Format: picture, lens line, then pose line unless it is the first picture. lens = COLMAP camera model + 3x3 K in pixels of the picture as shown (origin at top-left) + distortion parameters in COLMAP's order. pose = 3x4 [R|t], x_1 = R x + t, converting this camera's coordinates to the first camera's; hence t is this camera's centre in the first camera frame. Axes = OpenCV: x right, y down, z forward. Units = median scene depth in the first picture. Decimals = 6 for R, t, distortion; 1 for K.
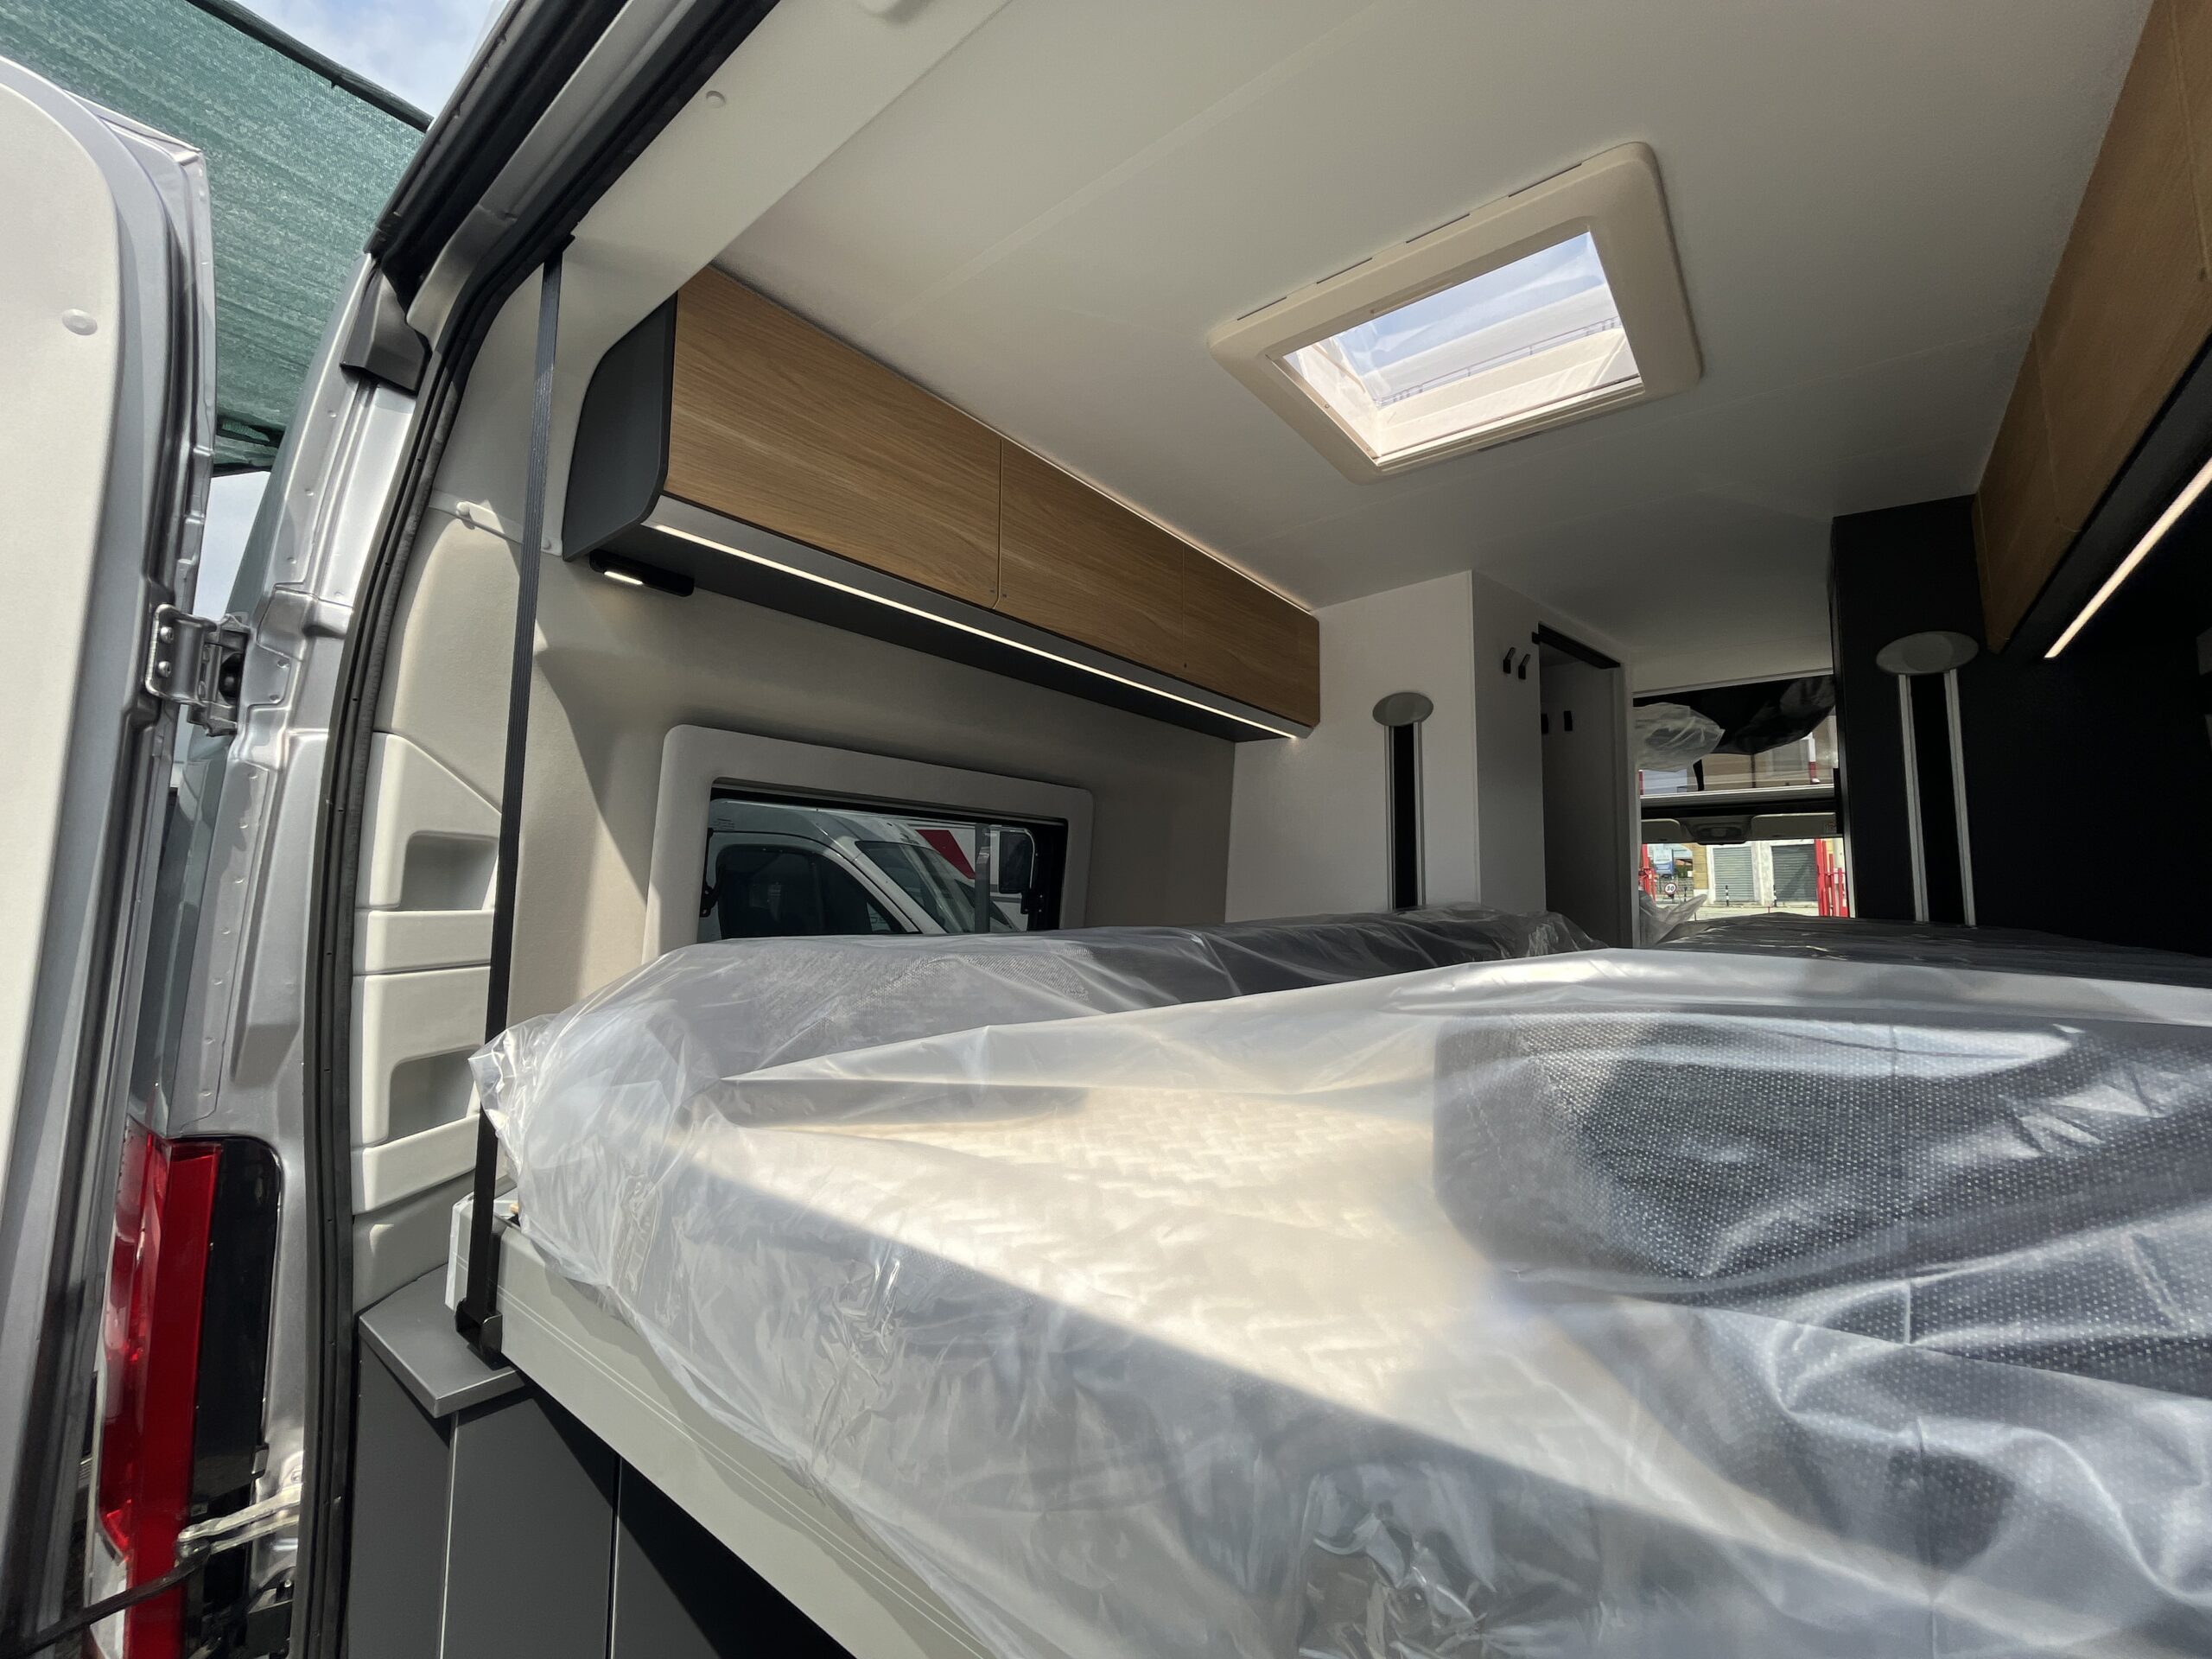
lens RADIAL K [[902.1, 0, 1100.5], [0, 902.1, 813.2], [0, 0, 1]] dist [-0.002673, -0.000028]
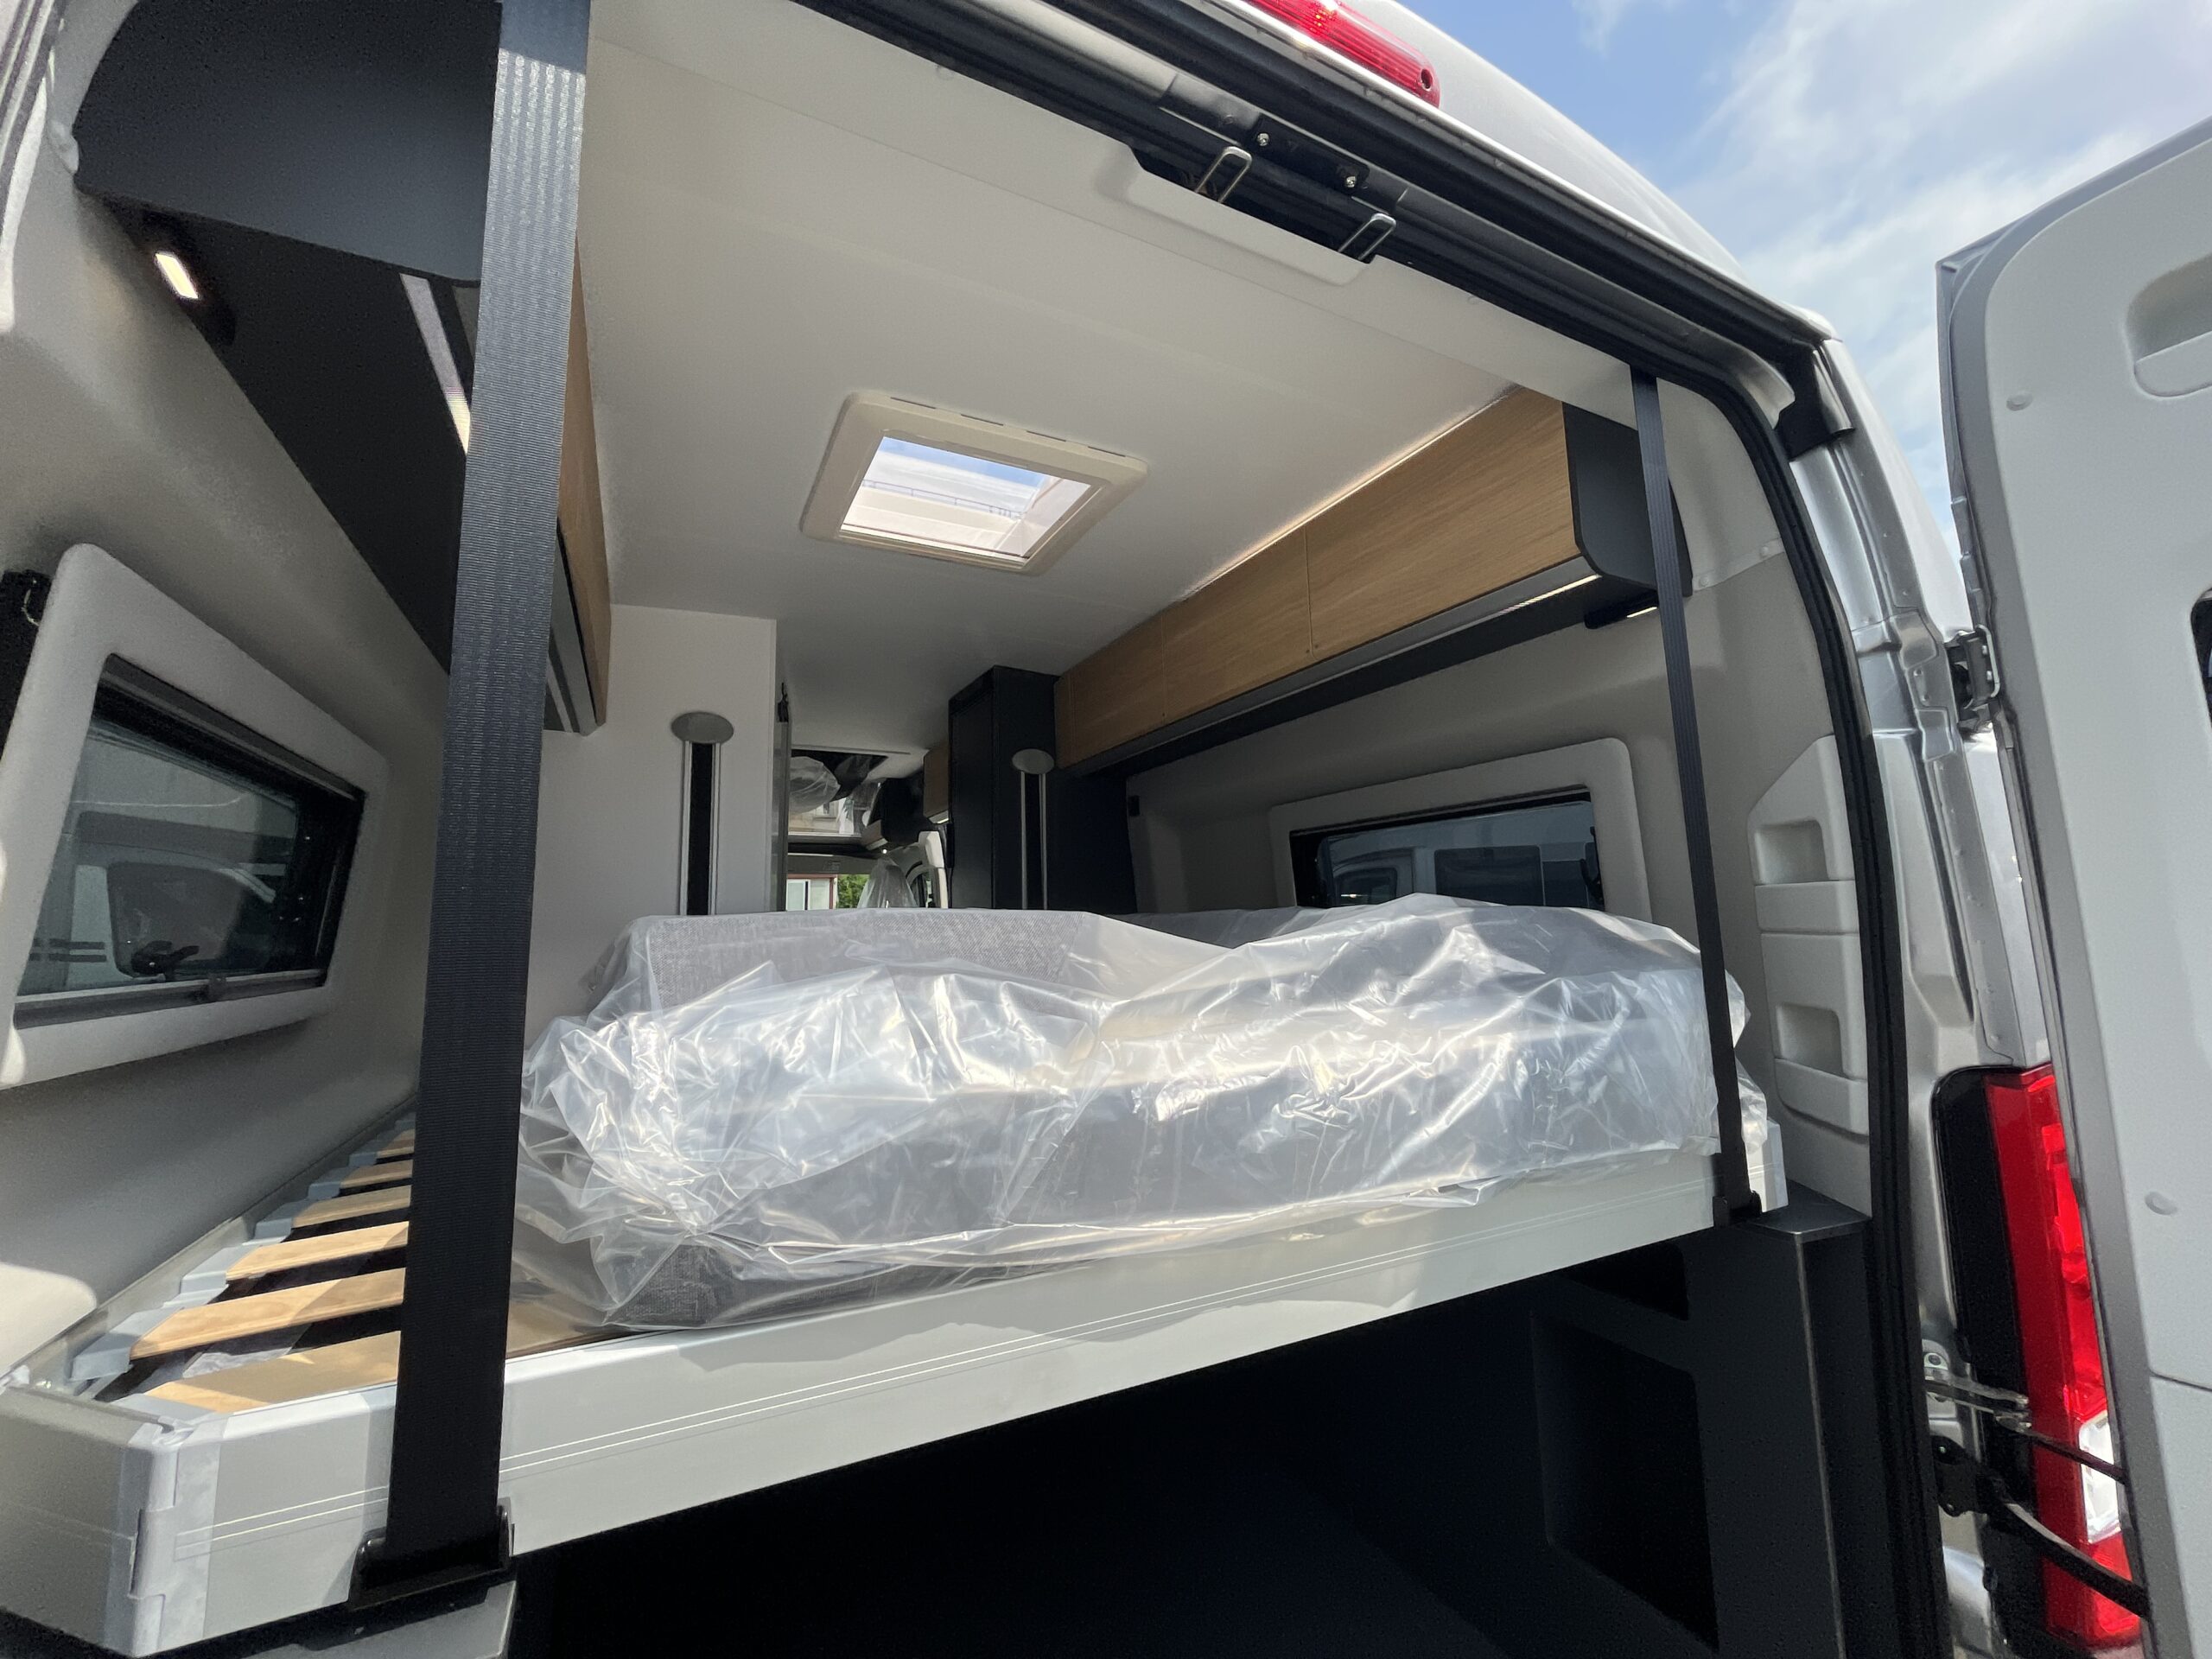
lens RADIAL K [[902.1, 0, 1104.7], [0, 902.1, 825.9], [0, 0, 1]] dist [-0.002673, -0.000028]
pose [[0.403774, 0.093934, 0.910024, -0.560626], [-0.067809, 0.995052, -0.072624, 0.057382], [-0.912342, -0.032384, 0.408145, 0.181555]]
